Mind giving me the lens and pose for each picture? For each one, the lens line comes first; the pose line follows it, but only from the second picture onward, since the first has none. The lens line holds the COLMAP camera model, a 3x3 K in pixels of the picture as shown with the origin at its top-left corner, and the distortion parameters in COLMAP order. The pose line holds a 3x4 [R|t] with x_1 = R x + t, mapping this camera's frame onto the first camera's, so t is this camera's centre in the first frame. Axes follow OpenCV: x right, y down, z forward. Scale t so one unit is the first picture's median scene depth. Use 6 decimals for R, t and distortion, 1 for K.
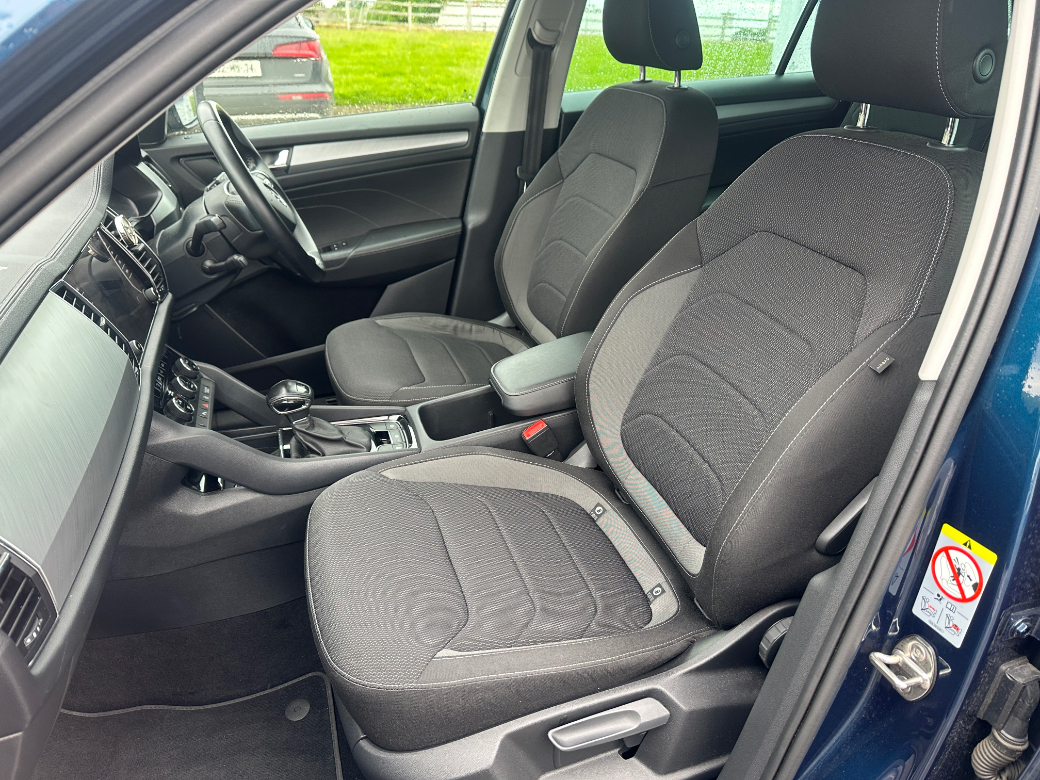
lens RADIAL K [[766.8, 0, 526.5], [0, 766.8, 390.1], [0, 0, 1]] dist [0.048346, -0.086607]
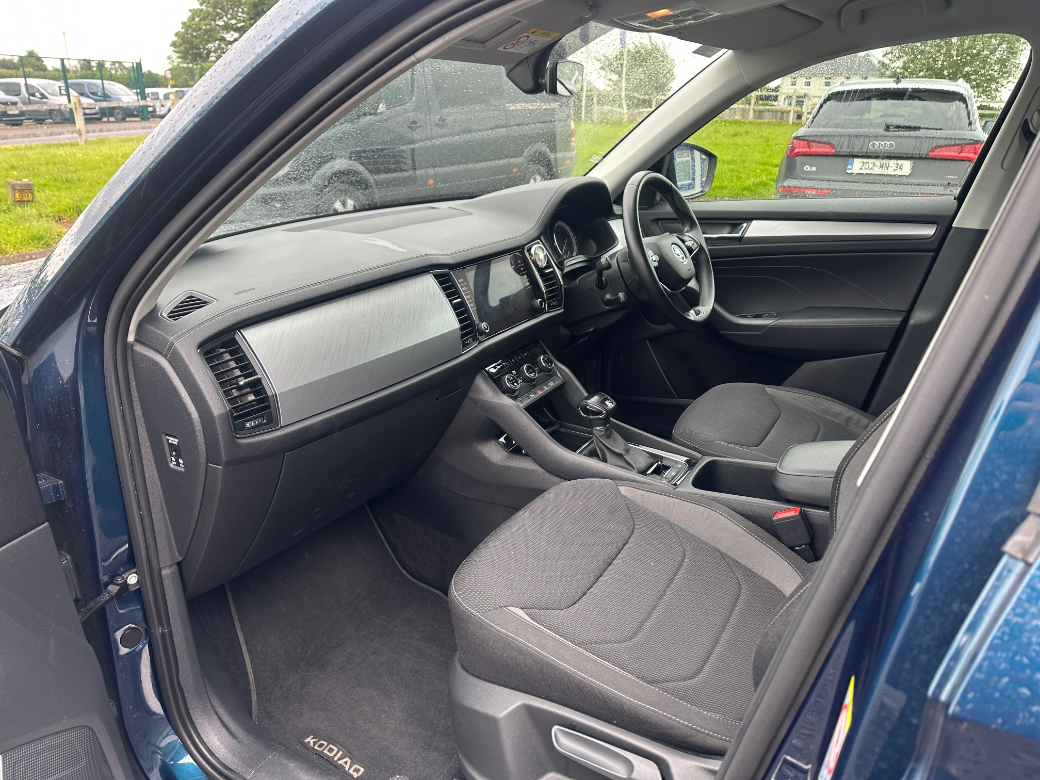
lens RADIAL K [[766.8, 0, 516.6], [0, 766.8, 387.7], [0, 0, 1]] dist [0.048346, -0.086607]
pose [[0.634900, 0.245494, -0.732553, 0.434752], [-0.334291, 0.942111, 0.025993, -0.007212], [0.696528, 0.228383, 0.680213, 0.080207]]
